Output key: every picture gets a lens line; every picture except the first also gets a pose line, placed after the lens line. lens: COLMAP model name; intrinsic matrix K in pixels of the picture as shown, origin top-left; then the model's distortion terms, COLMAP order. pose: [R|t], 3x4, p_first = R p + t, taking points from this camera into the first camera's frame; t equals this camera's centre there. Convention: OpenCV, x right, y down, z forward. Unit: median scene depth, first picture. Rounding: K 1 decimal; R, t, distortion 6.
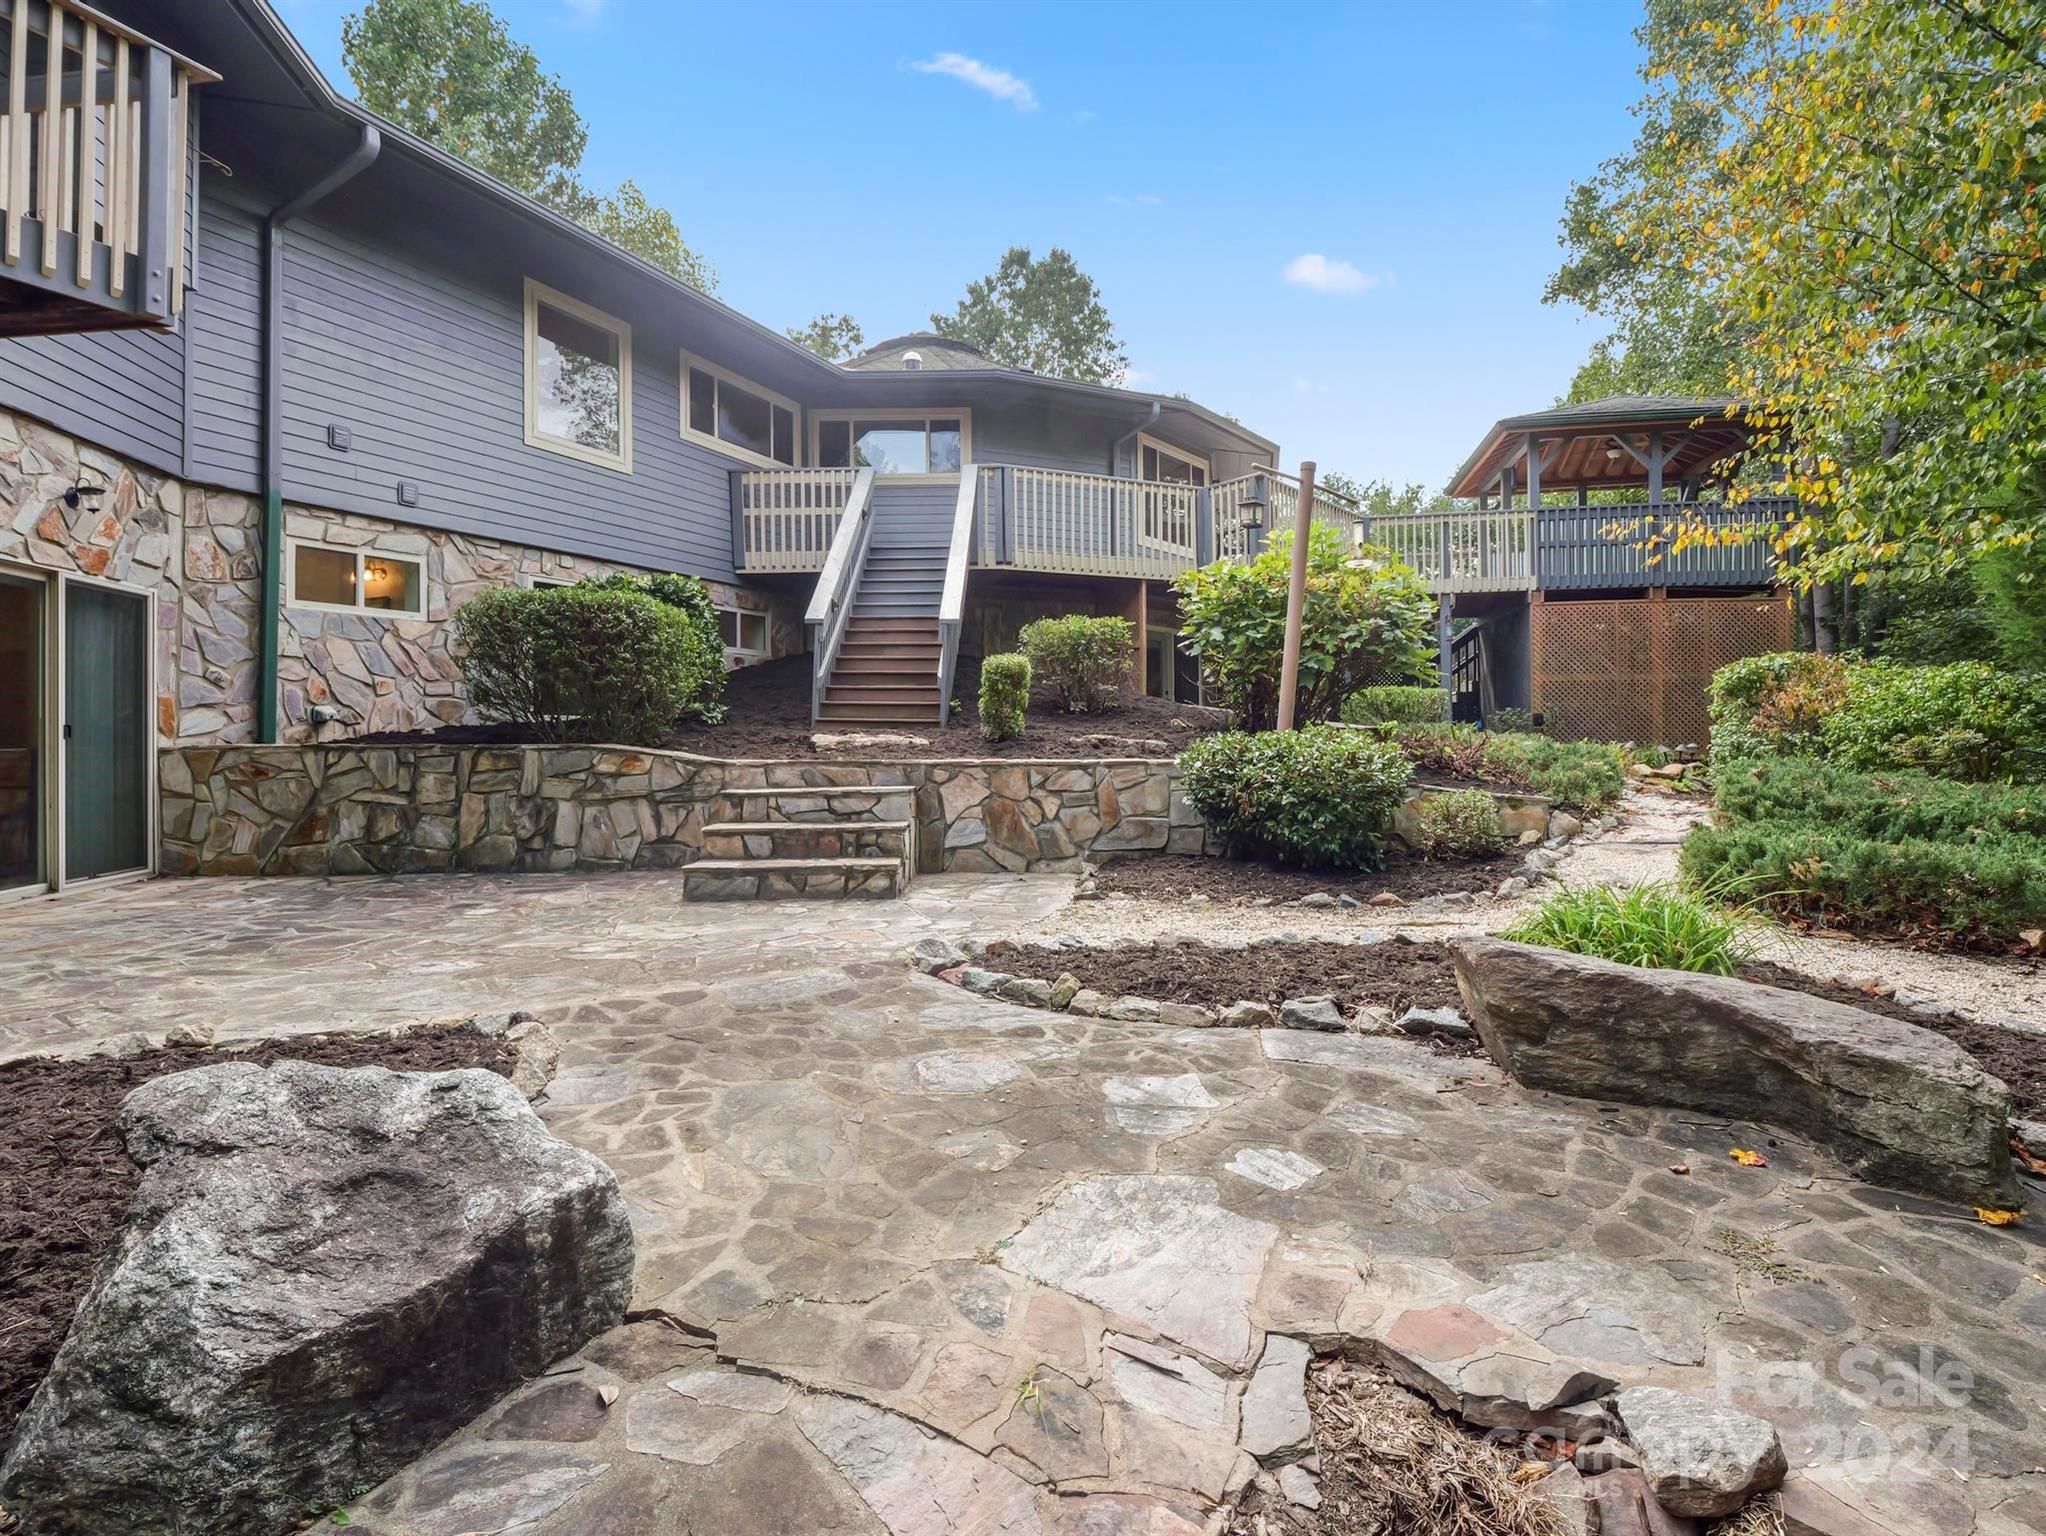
lens RADIAL K [[989.1, 0, 1006.9], [0, 989.1, 750.7], [0, 0, 1]] dist [-0.013735, 0.000033]
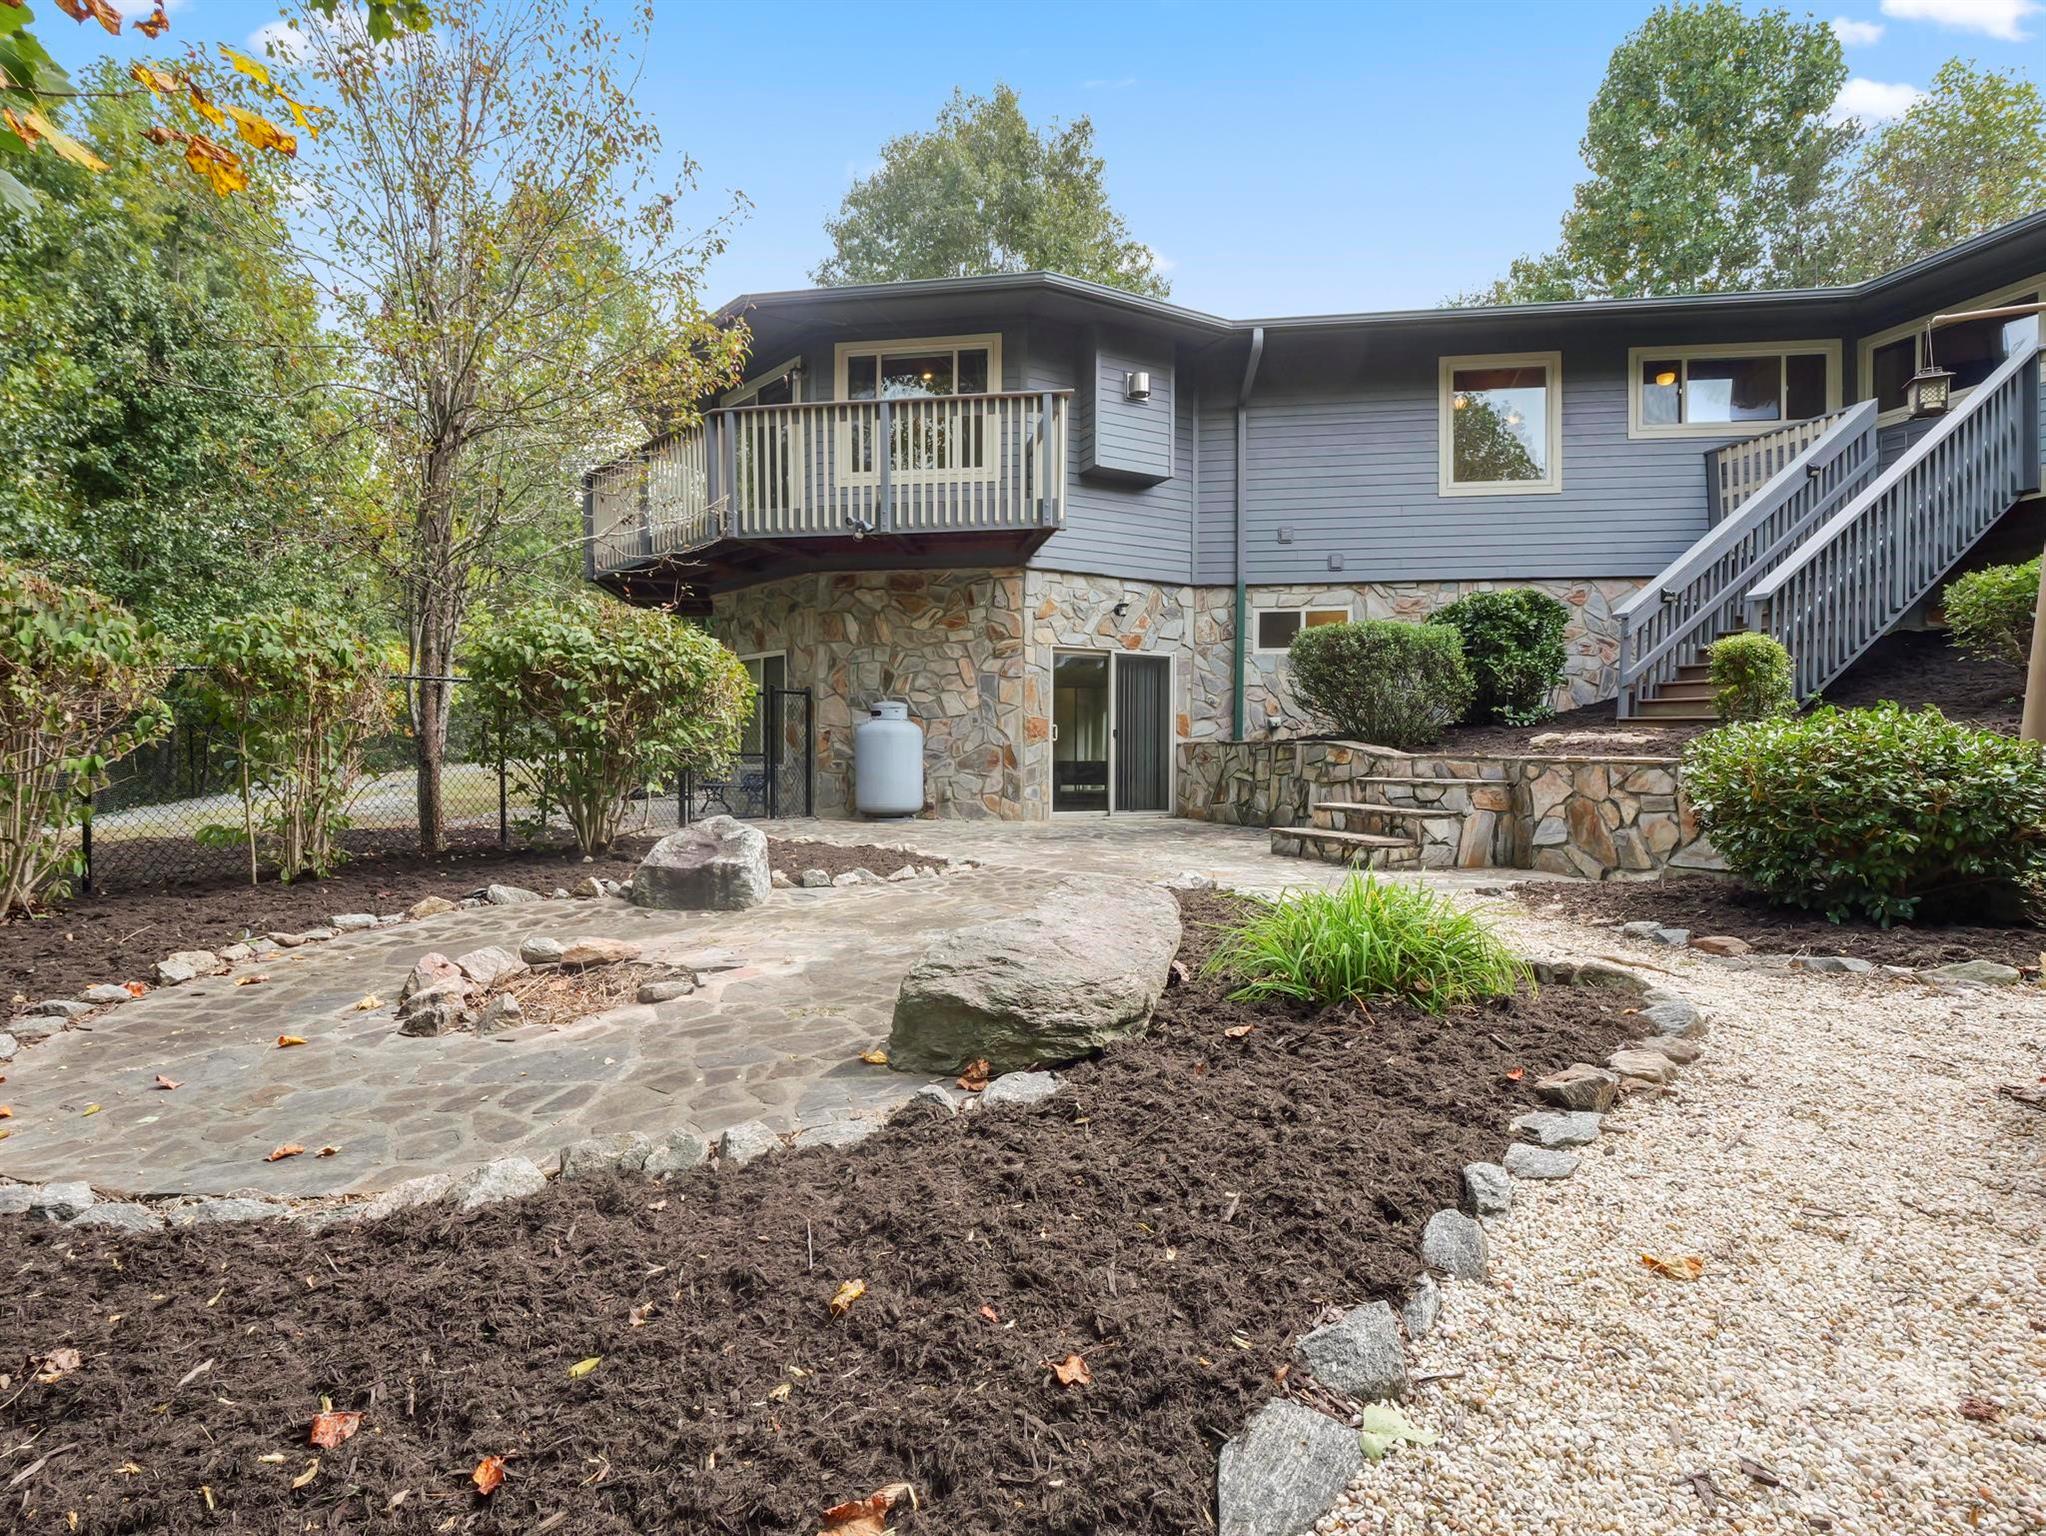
lens RADIAL K [[934.1, 0, 1031.0], [0, 934.1, 786.5], [0, 0, 1]] dist [-0.000537, -0.000108]
pose [[0.325194, 0.045145, -0.944569, 0.652911], [-0.021723, 0.998953, 0.040265, 0.013270], [0.945398, 0.007424, 0.325834, 0.222578]]
